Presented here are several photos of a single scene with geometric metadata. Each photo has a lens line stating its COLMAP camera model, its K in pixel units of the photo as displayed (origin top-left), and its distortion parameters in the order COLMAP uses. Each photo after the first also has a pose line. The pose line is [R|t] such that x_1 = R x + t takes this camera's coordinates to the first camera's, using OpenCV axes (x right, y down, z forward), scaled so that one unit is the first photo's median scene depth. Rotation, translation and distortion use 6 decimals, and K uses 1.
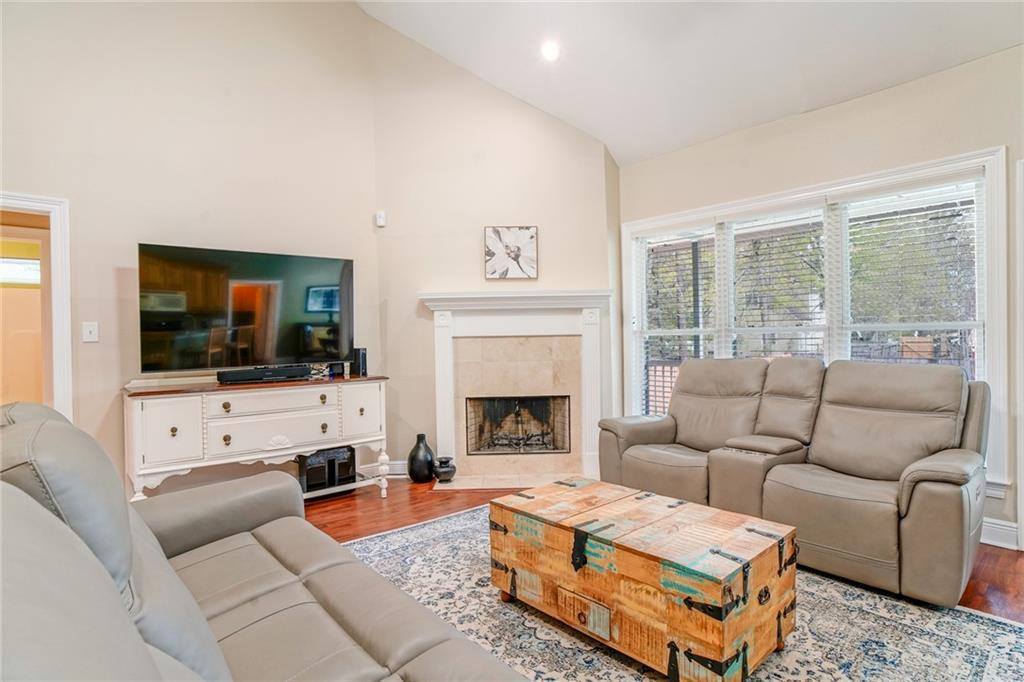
lens RADIAL K [[527.3, 0, 504.9], [0, 527.3, 339.8], [0, 0, 1]] dist [-0.047742, 0.021714]
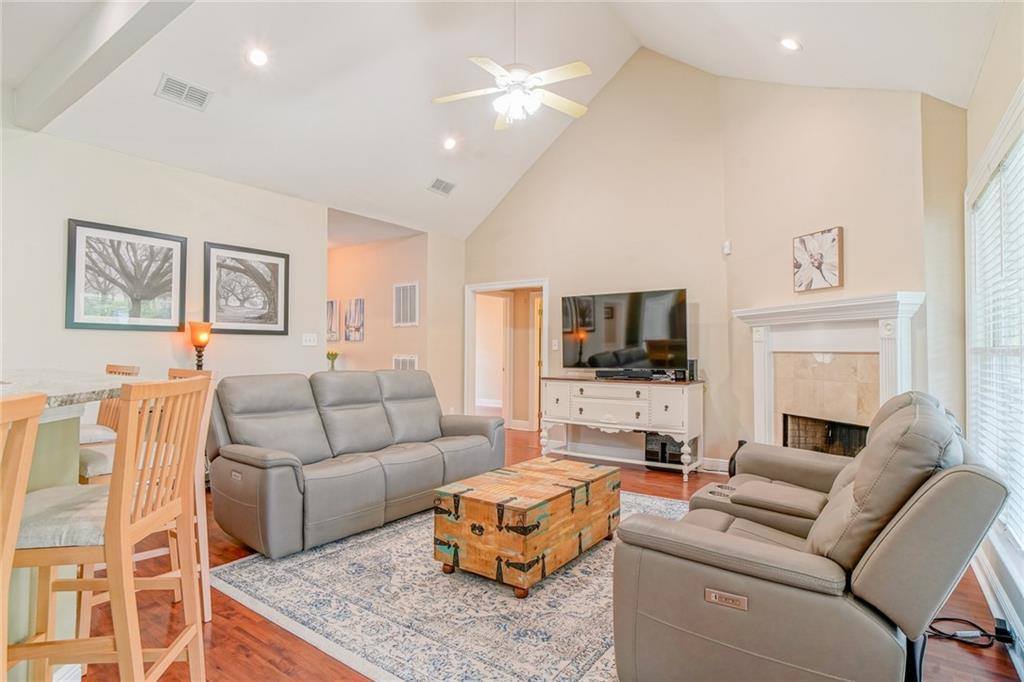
lens RADIAL K [[527.3, 0, 520.0], [0, 527.3, 337.7], [0, 0, 1]] dist [-0.047742, 0.021714]
pose [[0.240930, -0.005189, -0.970529, 0.827200], [-0.010063, 0.999919, -0.007844, -0.021635], [0.970490, 0.011656, 0.240858, 0.307231]]
